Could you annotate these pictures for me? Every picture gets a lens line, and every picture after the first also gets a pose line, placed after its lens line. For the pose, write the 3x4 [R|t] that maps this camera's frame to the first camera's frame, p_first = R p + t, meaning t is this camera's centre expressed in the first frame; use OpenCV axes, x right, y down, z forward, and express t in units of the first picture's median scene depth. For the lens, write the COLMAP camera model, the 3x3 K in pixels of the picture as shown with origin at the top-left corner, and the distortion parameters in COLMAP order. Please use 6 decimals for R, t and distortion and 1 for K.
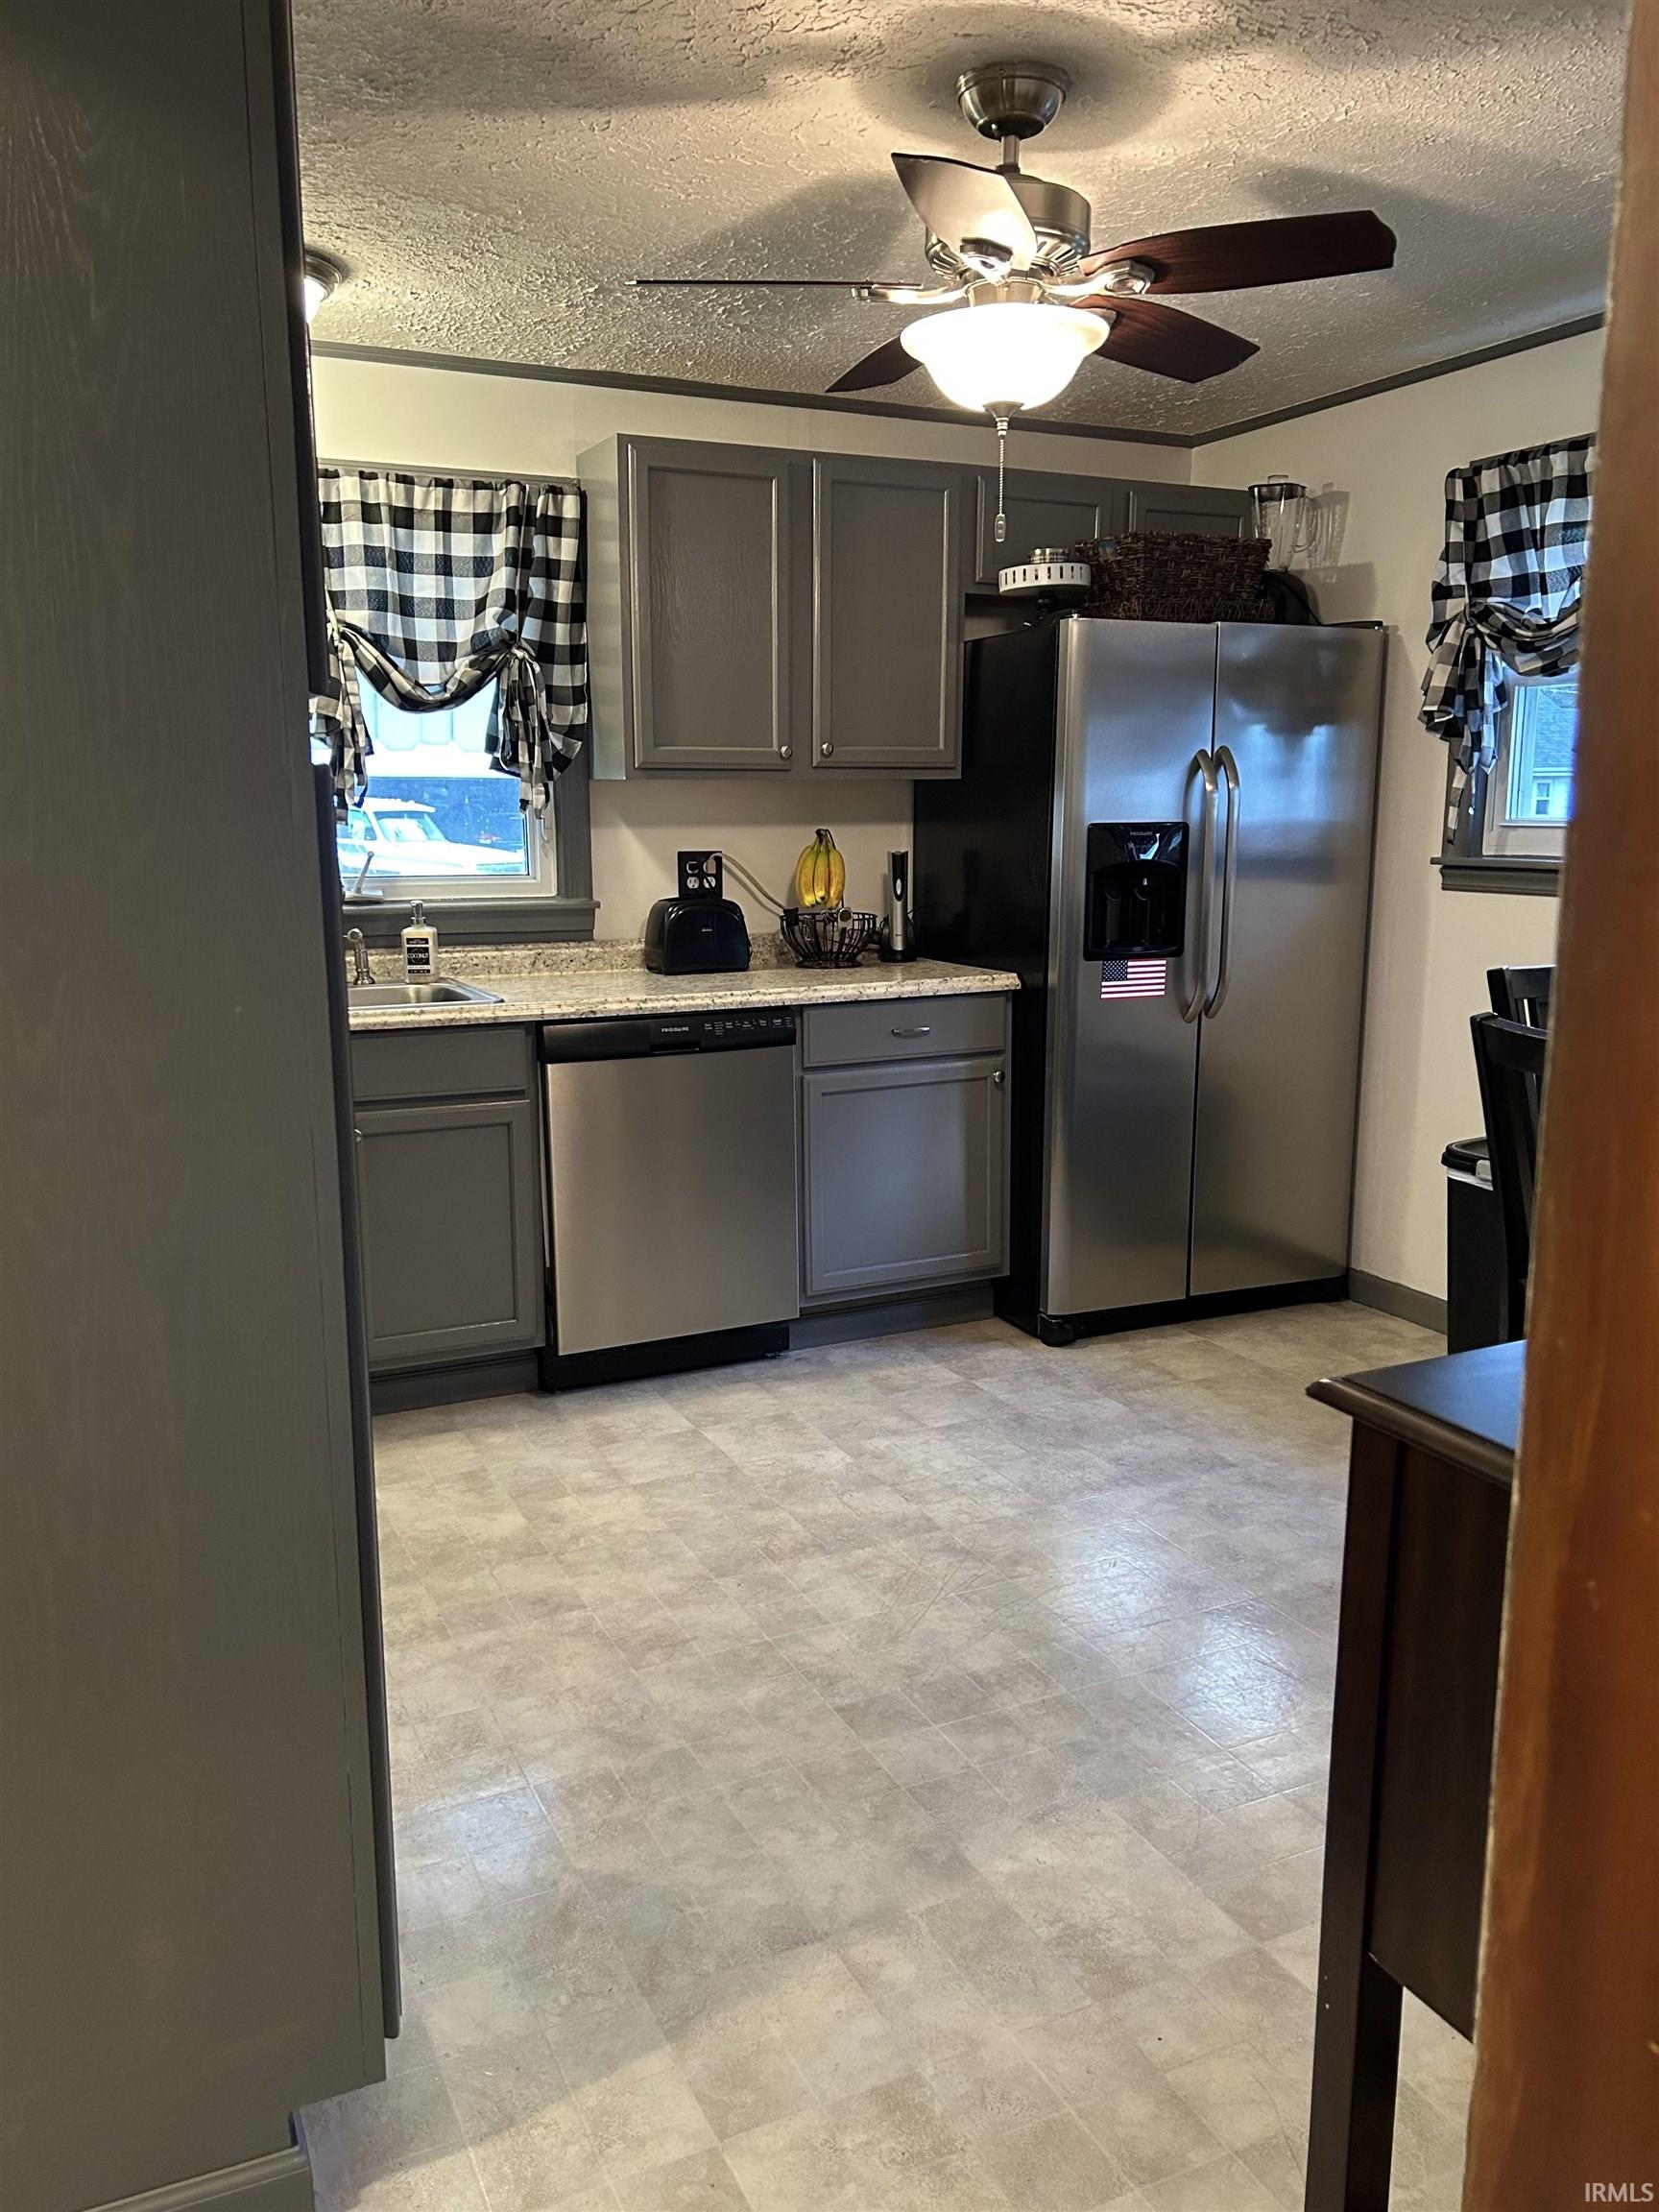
lens RADIAL K [[1651.9, 0, 829.5], [0, 1651.9, 1106.0], [0, 0, 1]] dist [0.055034, -0.068057]
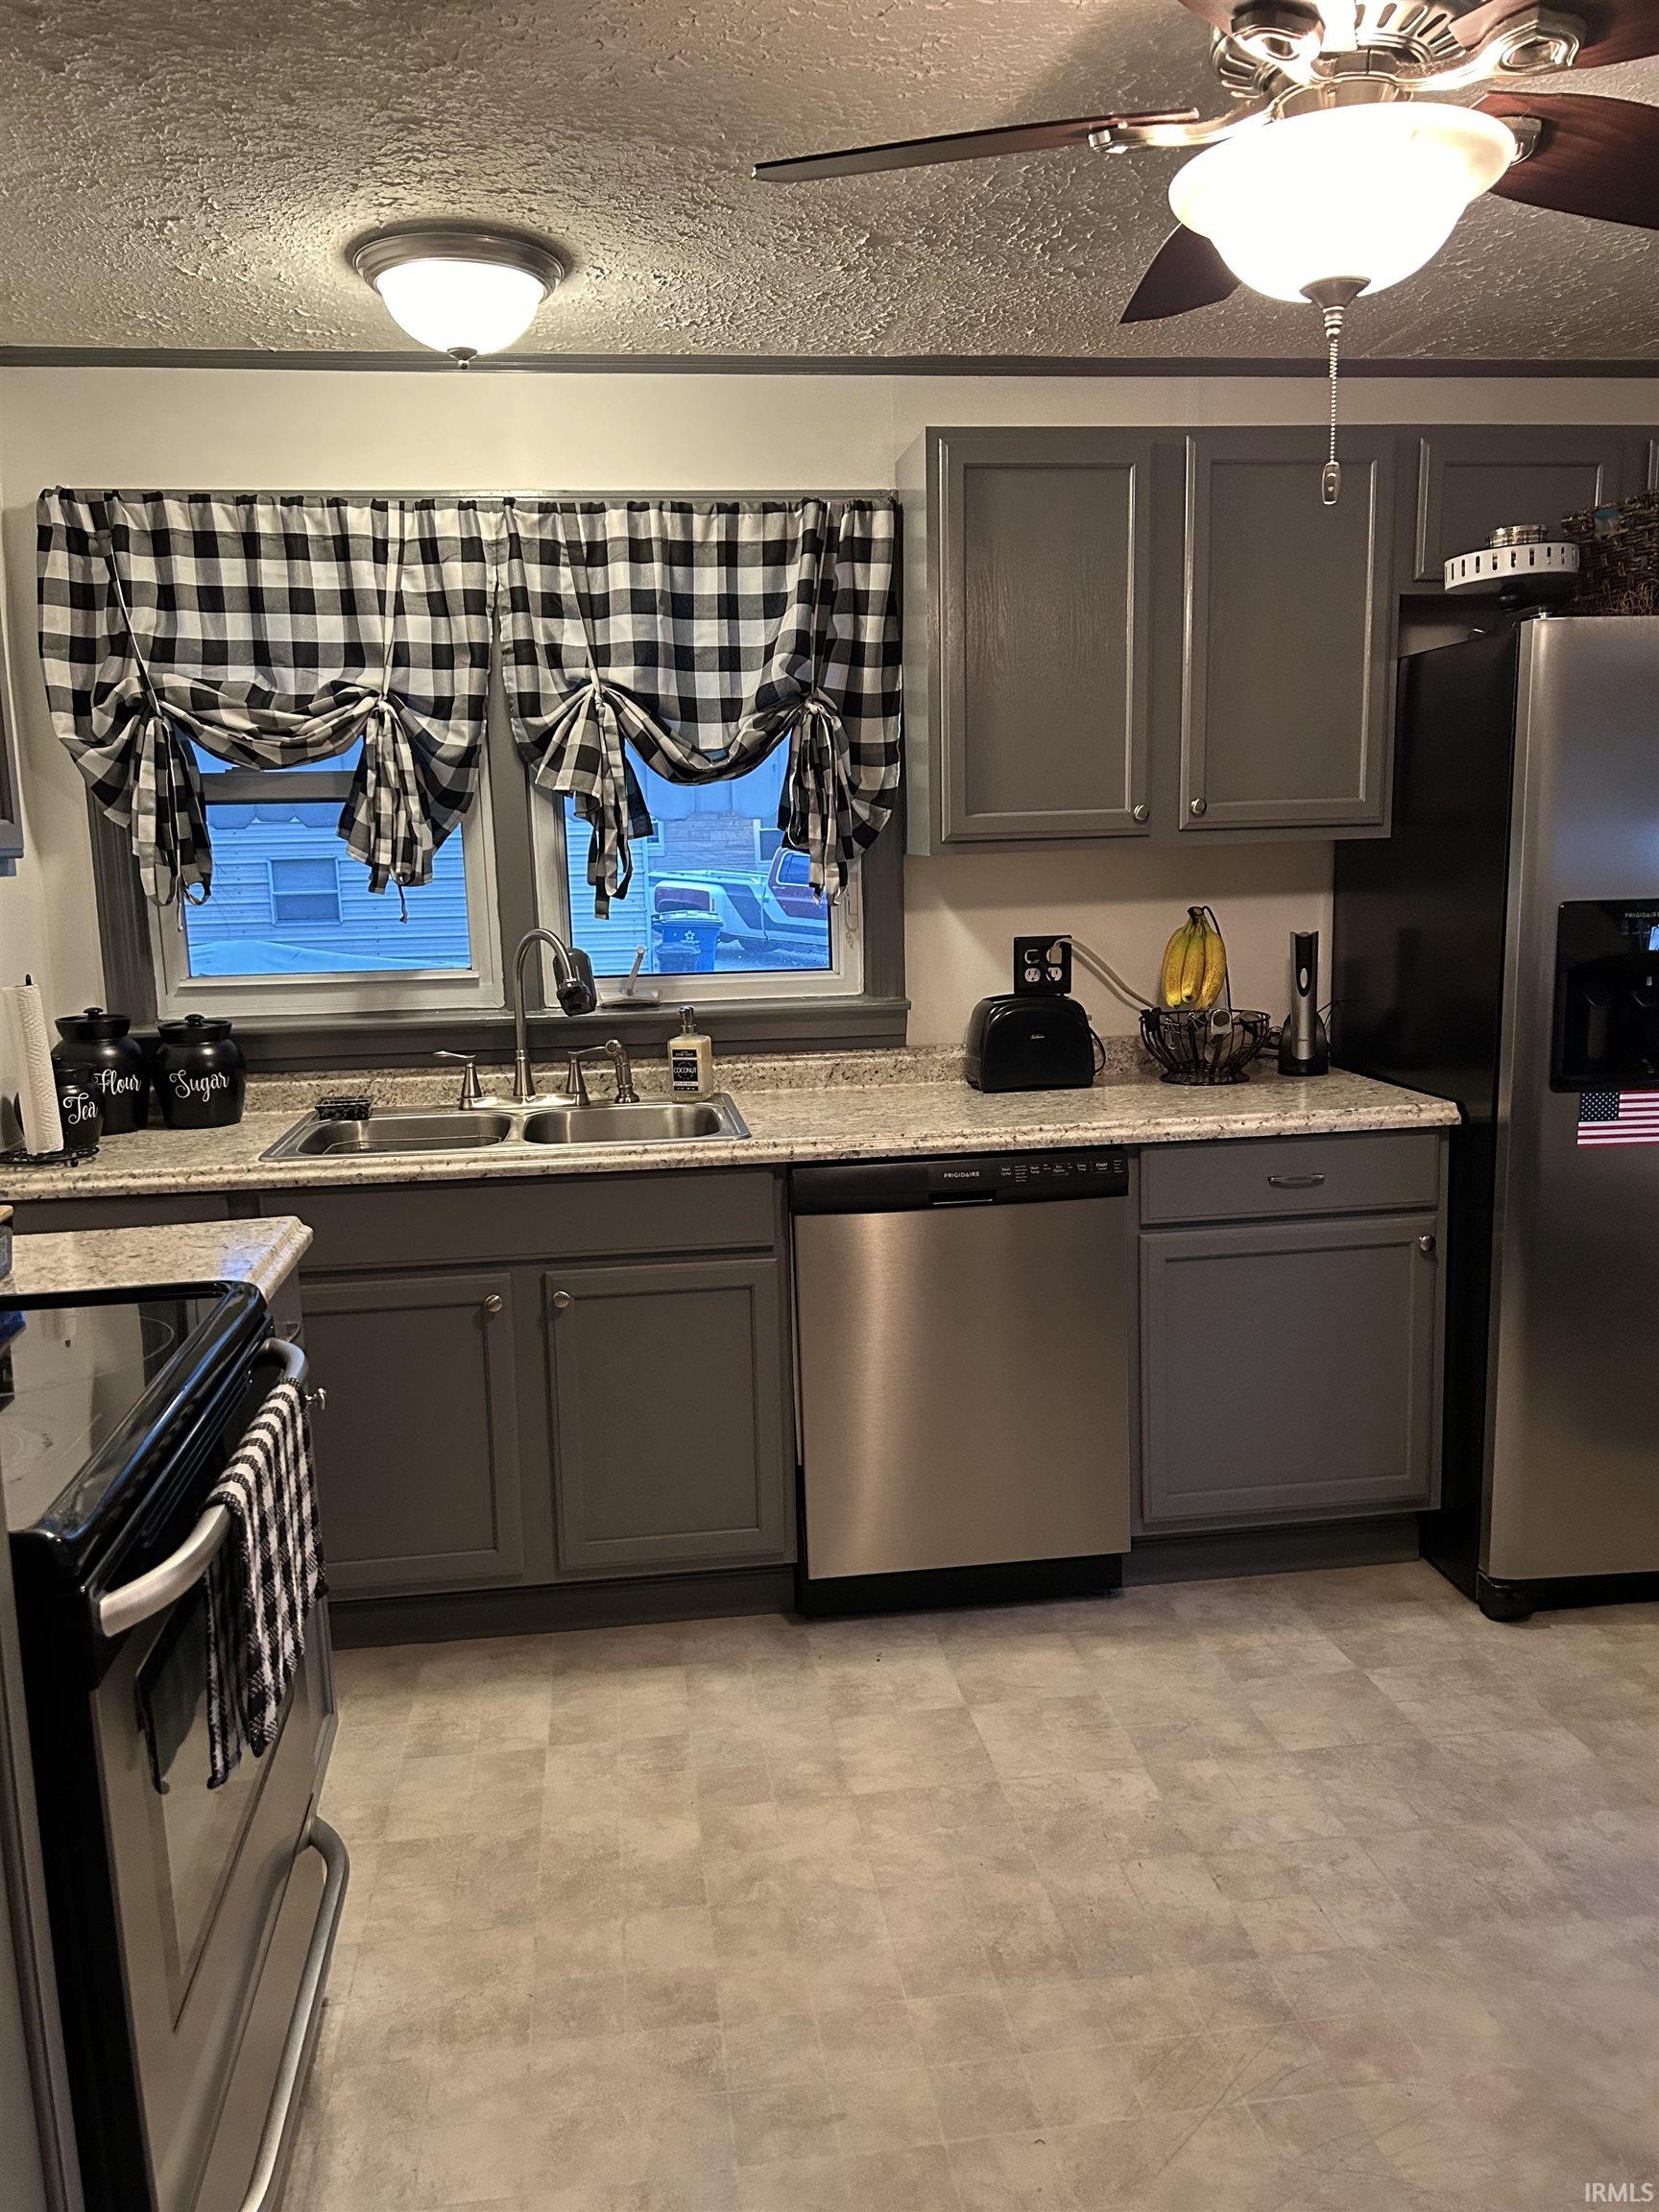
lens RADIAL K [[1651.9, 0, 829.5], [0, 1651.9, 1106.0], [0, 0, 1]] dist [0.055034, -0.068057]
pose [[0.950866, 0.026414, -0.308475, 0.083497], [-0.033142, 0.999313, -0.016590, -0.062500], [0.307825, 0.025999, 0.951088, 0.231287]]
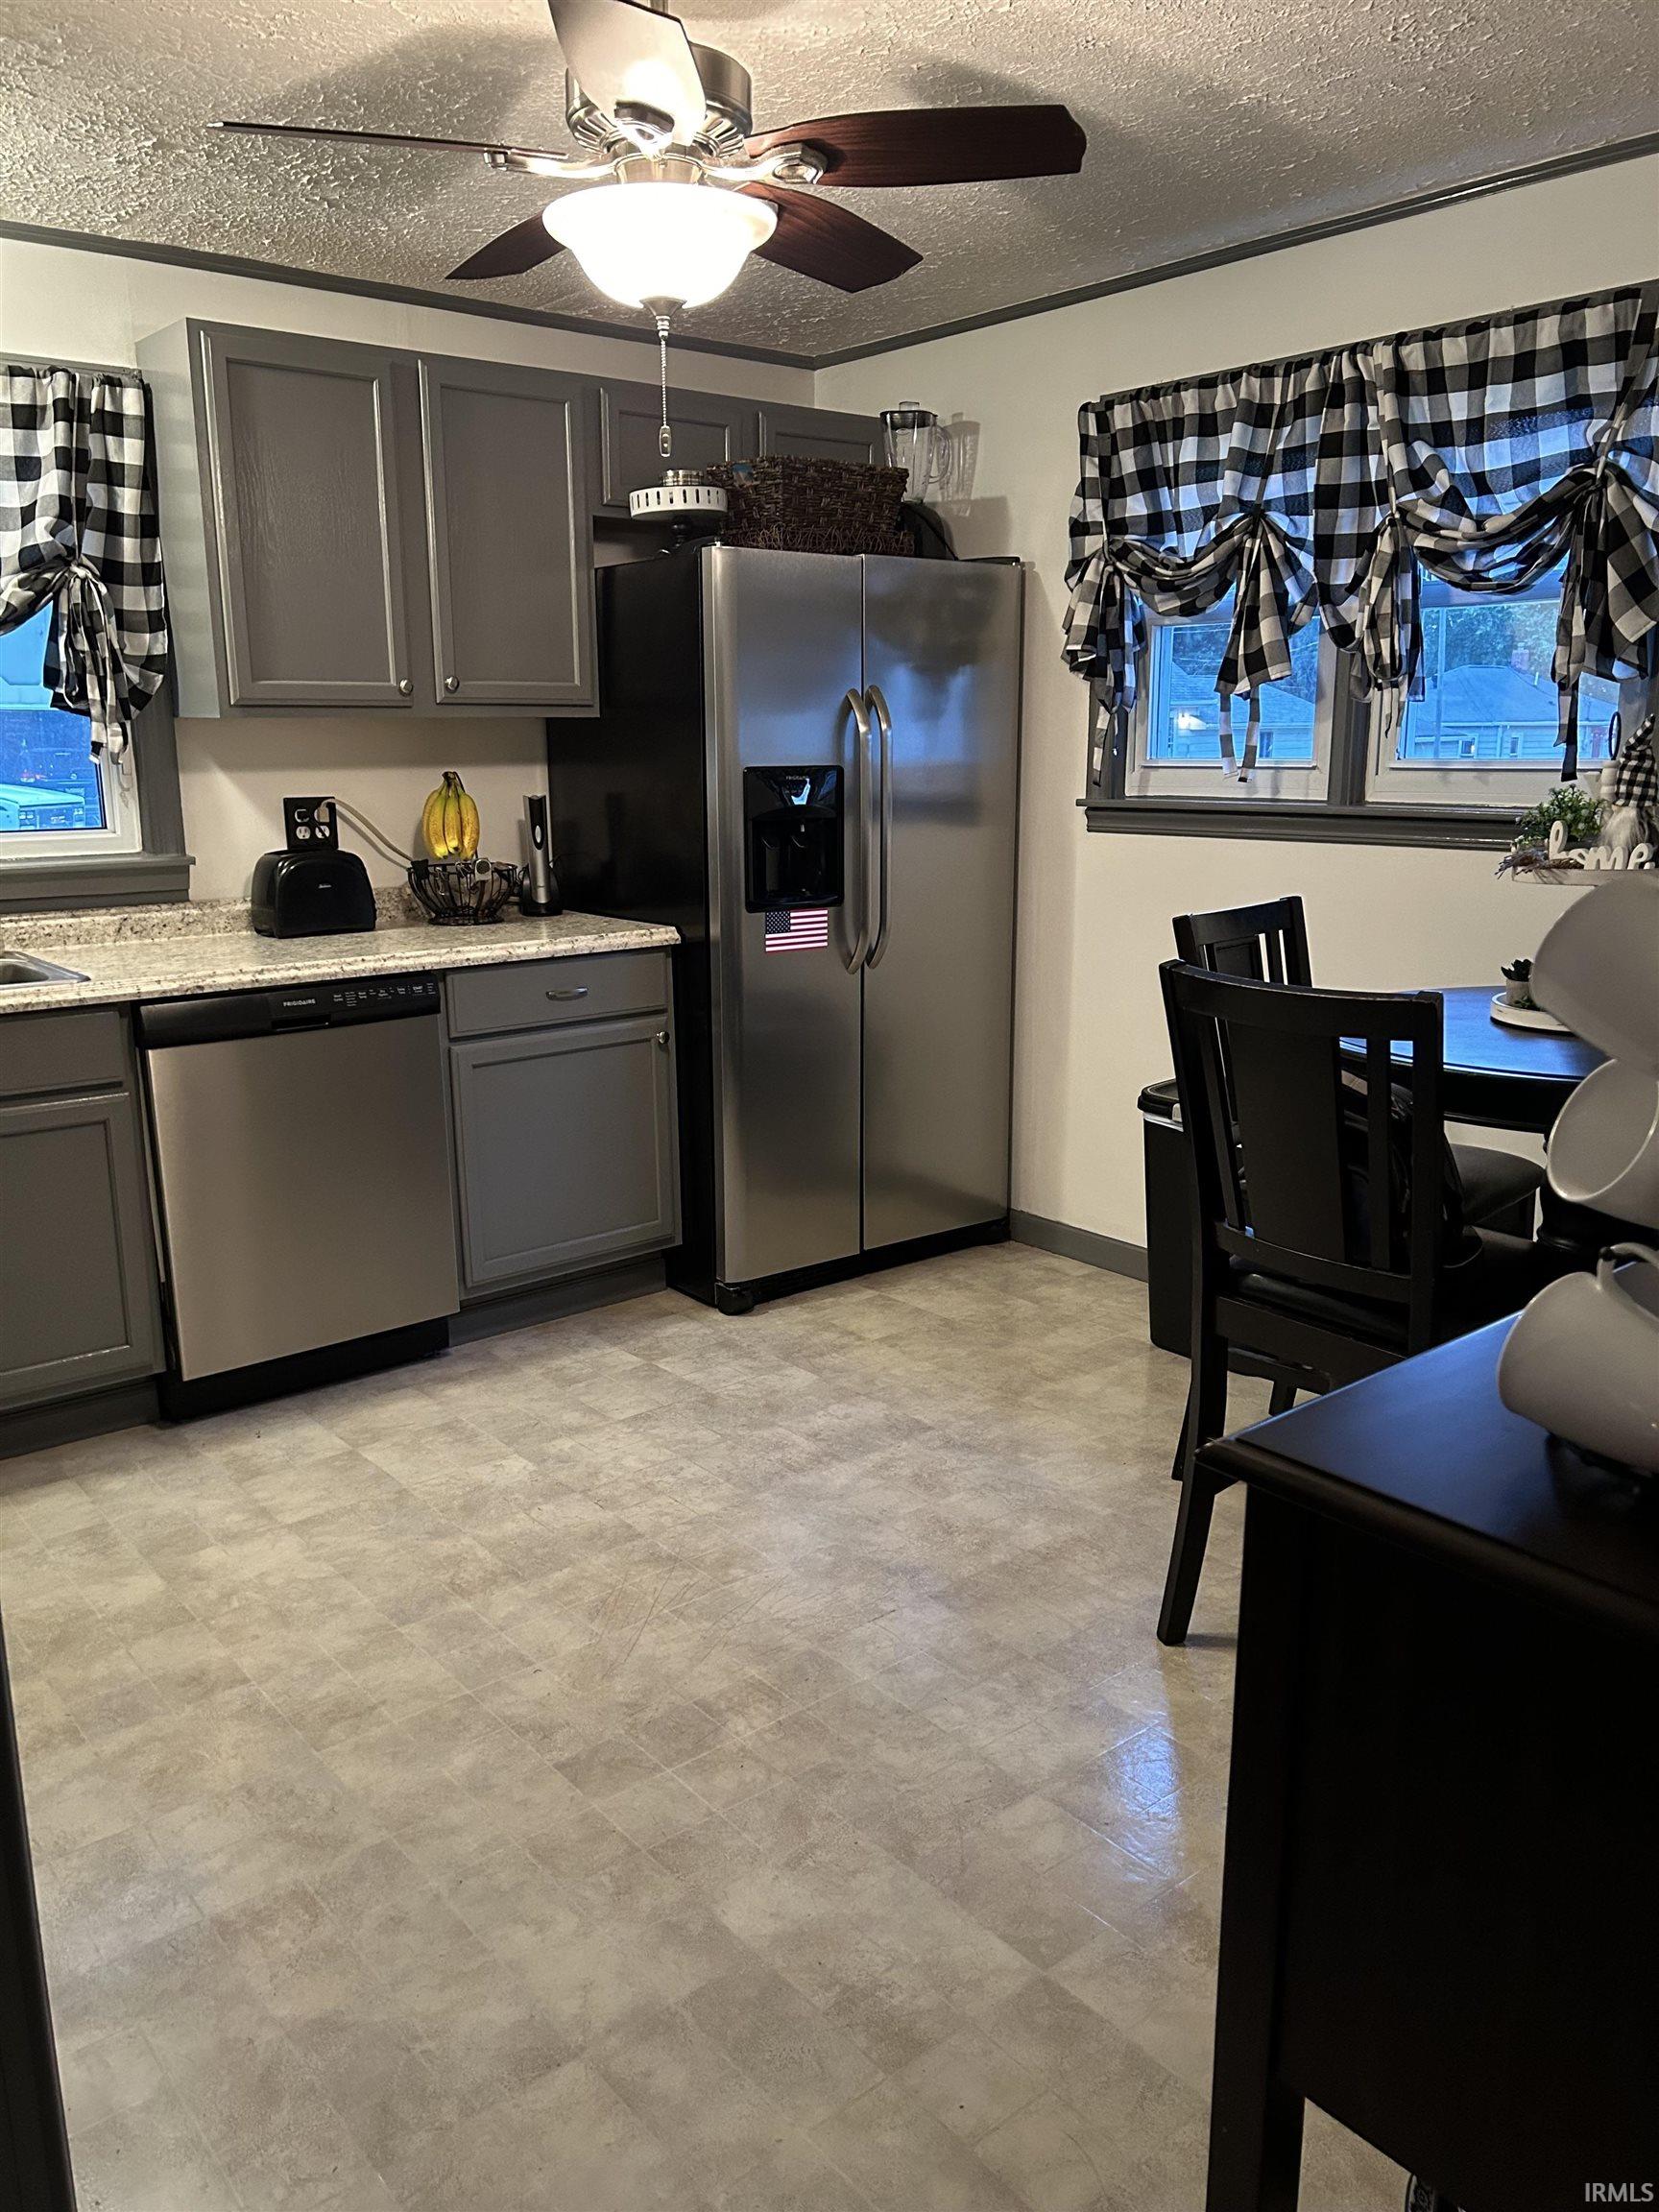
lens RADIAL K [[1651.9, 0, 829.5], [0, 1651.9, 1106.0], [0, 0, 1]] dist [0.055034, -0.068057]
pose [[0.971507, -0.056379, 0.230208, -0.025582], [0.047281, 0.997874, 0.044851, -0.017873], [-0.232248, -0.032688, 0.972107, 0.064840]]
